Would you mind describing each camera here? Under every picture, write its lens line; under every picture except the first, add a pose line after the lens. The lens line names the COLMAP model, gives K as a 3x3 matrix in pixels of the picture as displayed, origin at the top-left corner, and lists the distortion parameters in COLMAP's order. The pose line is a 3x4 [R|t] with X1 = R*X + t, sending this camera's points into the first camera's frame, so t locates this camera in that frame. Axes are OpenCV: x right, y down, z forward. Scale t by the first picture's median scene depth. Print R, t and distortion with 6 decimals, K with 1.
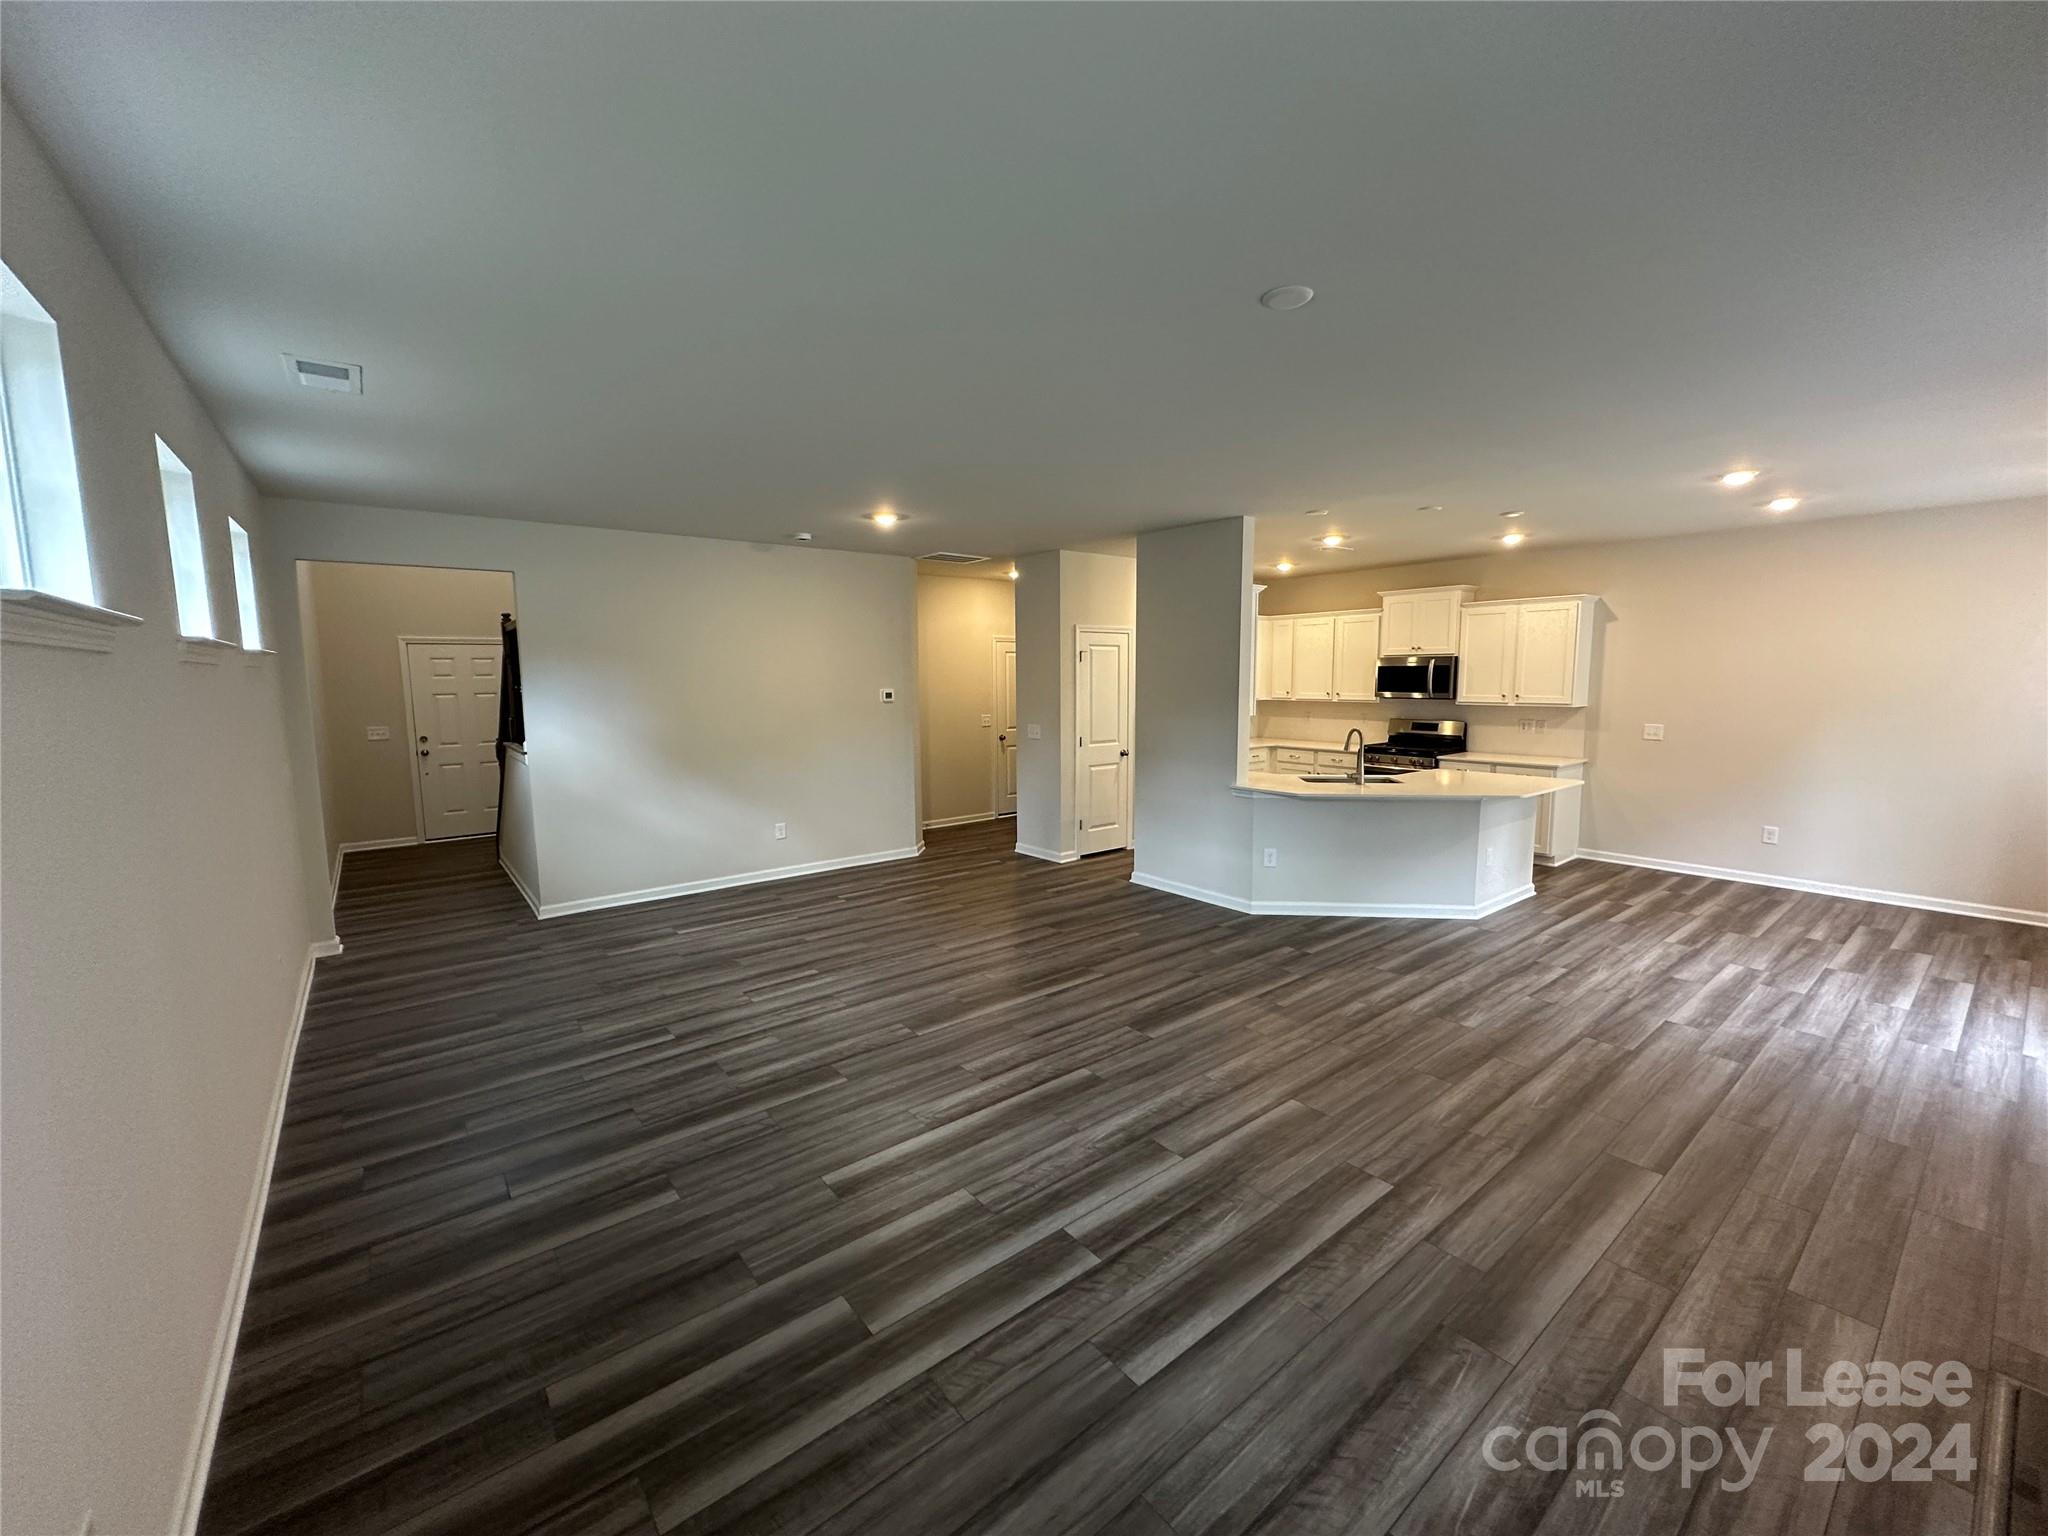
lens RADIAL K [[815.7, 0, 1018.0], [0, 815.7, 770.5], [0, 0, 1]] dist [-0.000061, -0.000037]
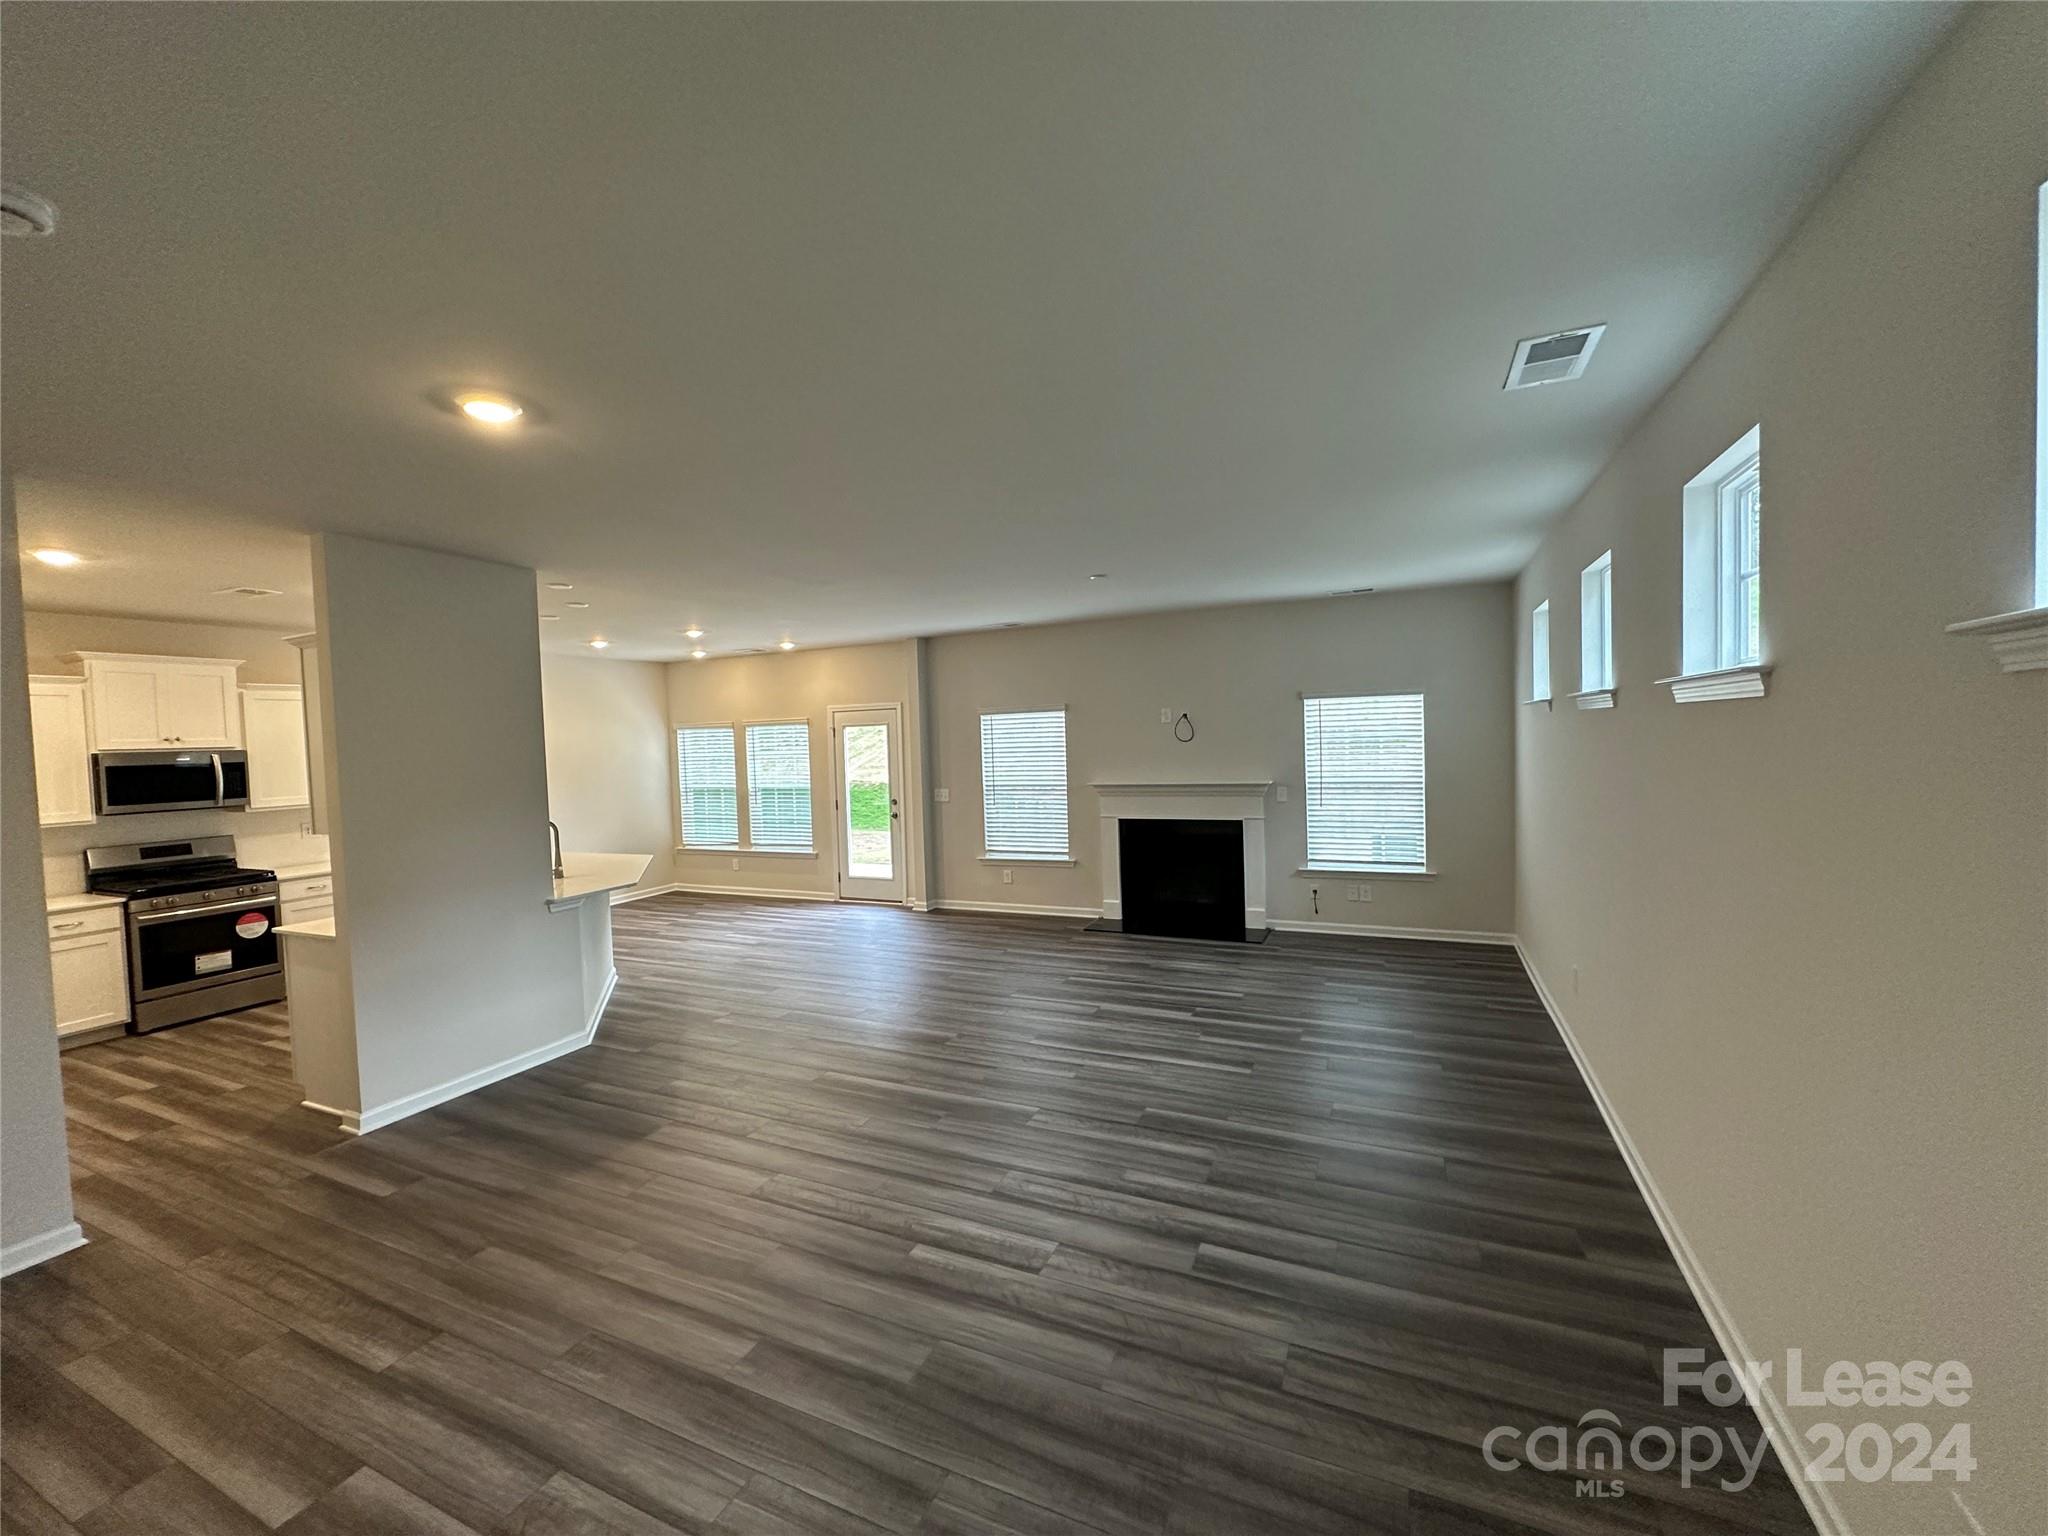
lens RADIAL K [[815.7, 0, 1028.3], [0, 815.7, 760.5], [0, 0, 1]] dist [-0.000061, -0.000037]
pose [[-0.458395, -0.001487, 0.888747, -0.870807], [0.143293, 0.986792, 0.075558, -0.144494], [-0.877121, 0.161987, -0.452127, 1.228163]]
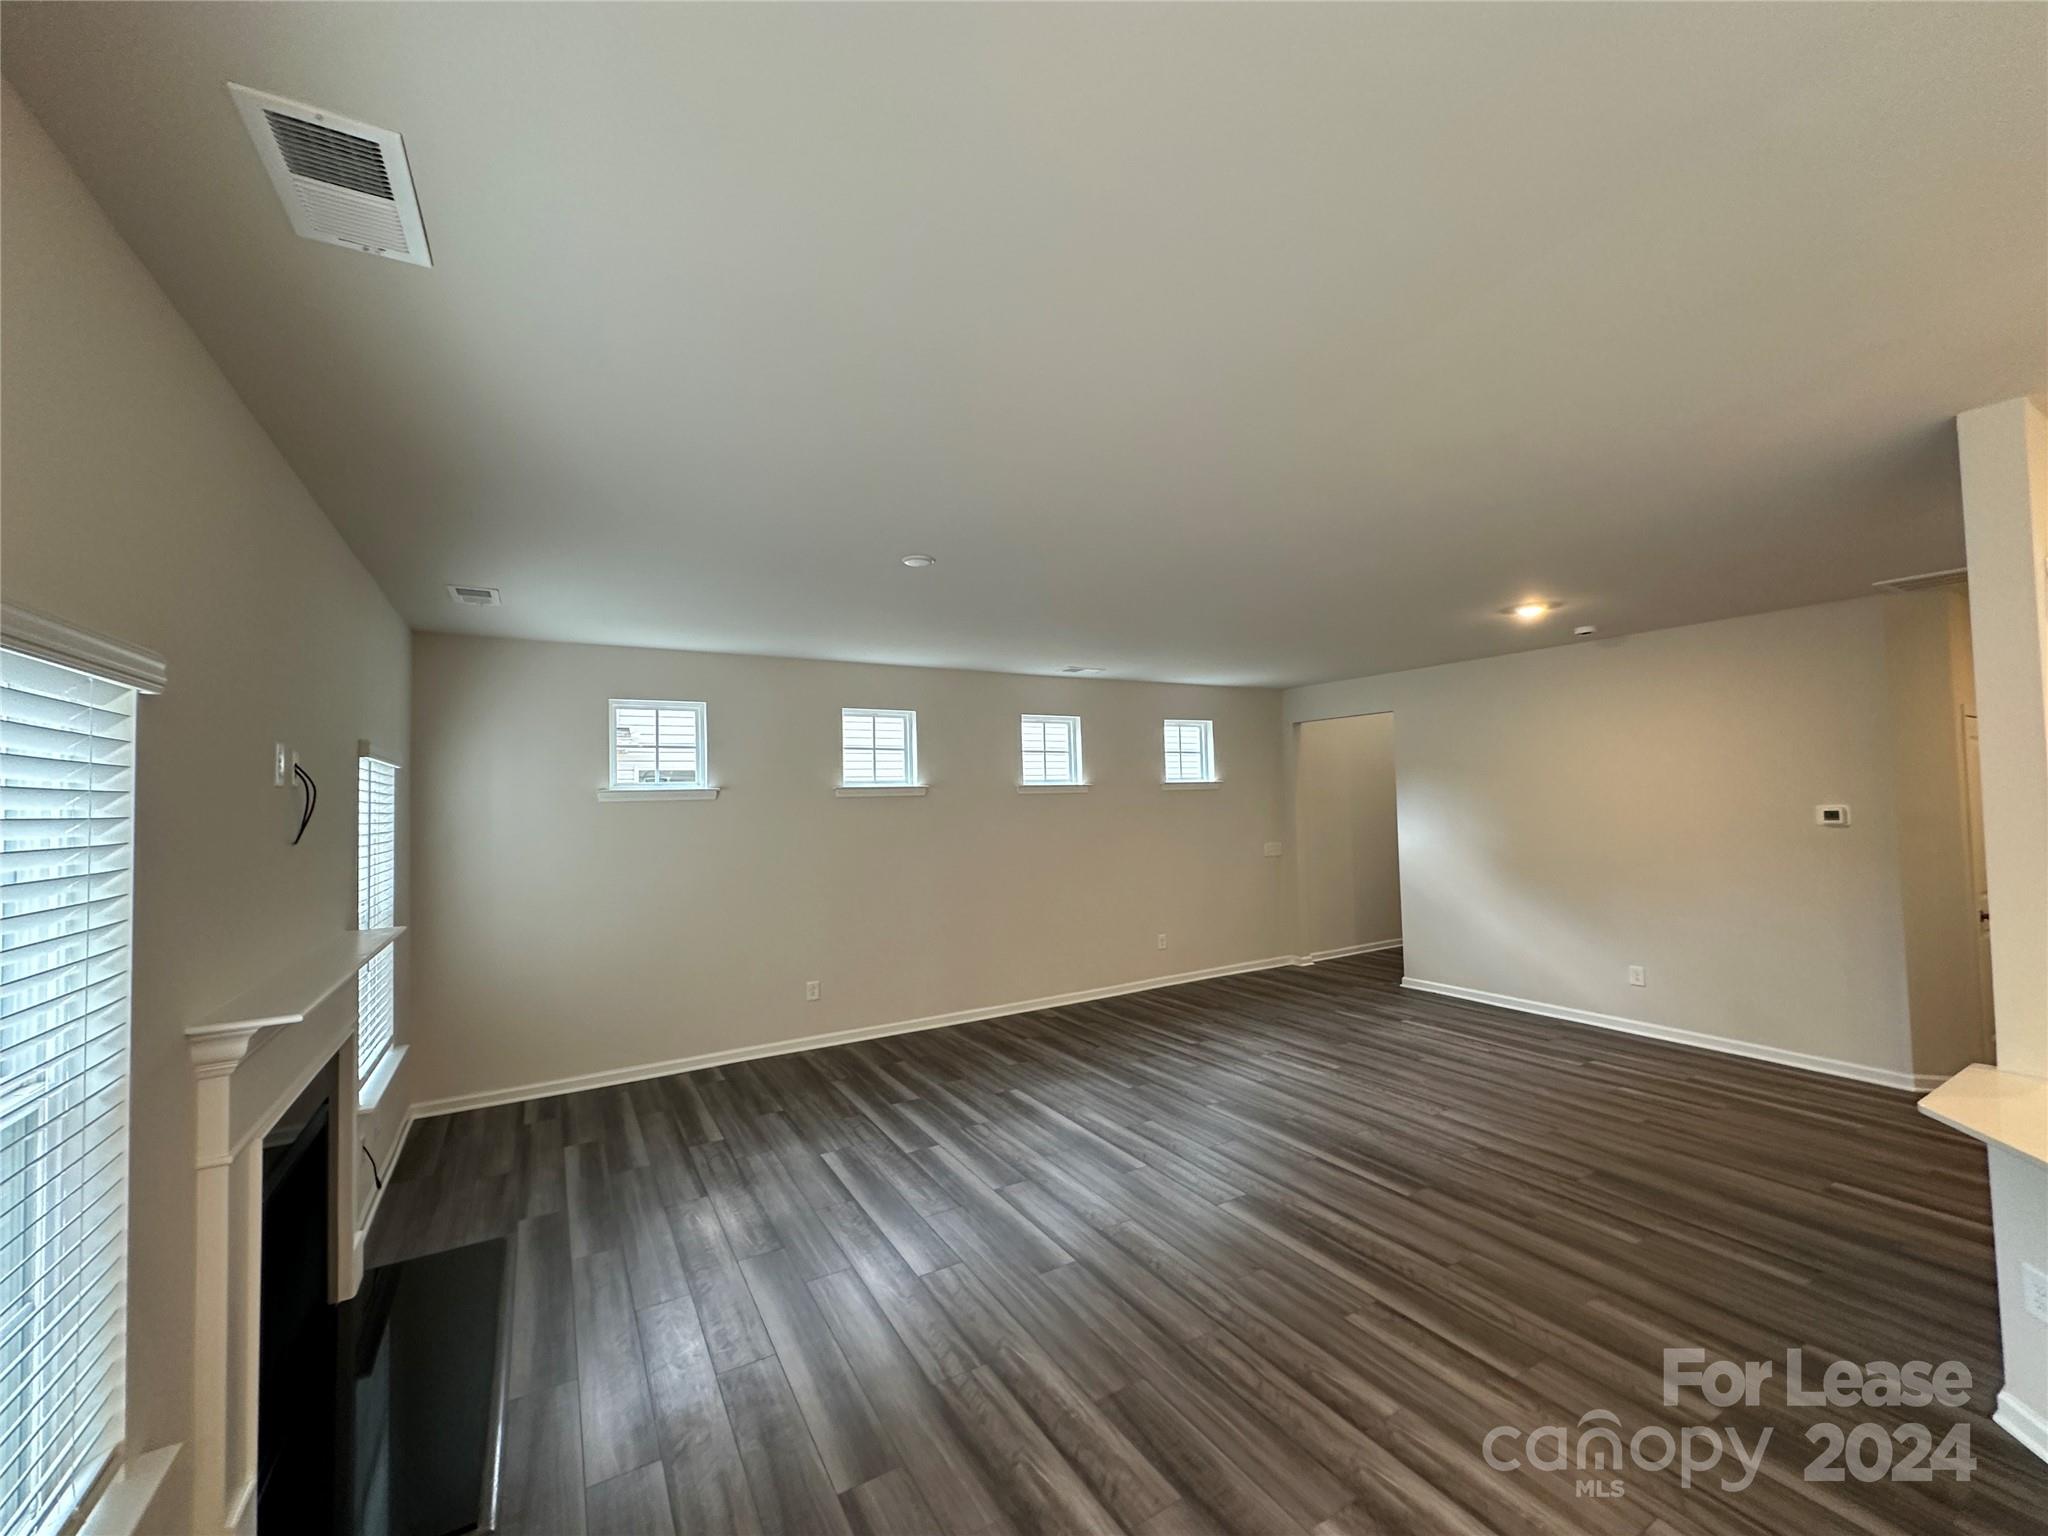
lens RADIAL K [[815.7, 0, 1024.2], [0, 815.7, 772.2], [0, 0, 1]] dist [-0.000061, -0.000037]
pose [[-0.133672, -0.020236, -0.990819, 0.952459], [-0.093316, 0.995606, -0.007744, -0.102878], [0.986623, 0.091424, -0.134973, 0.759282]]
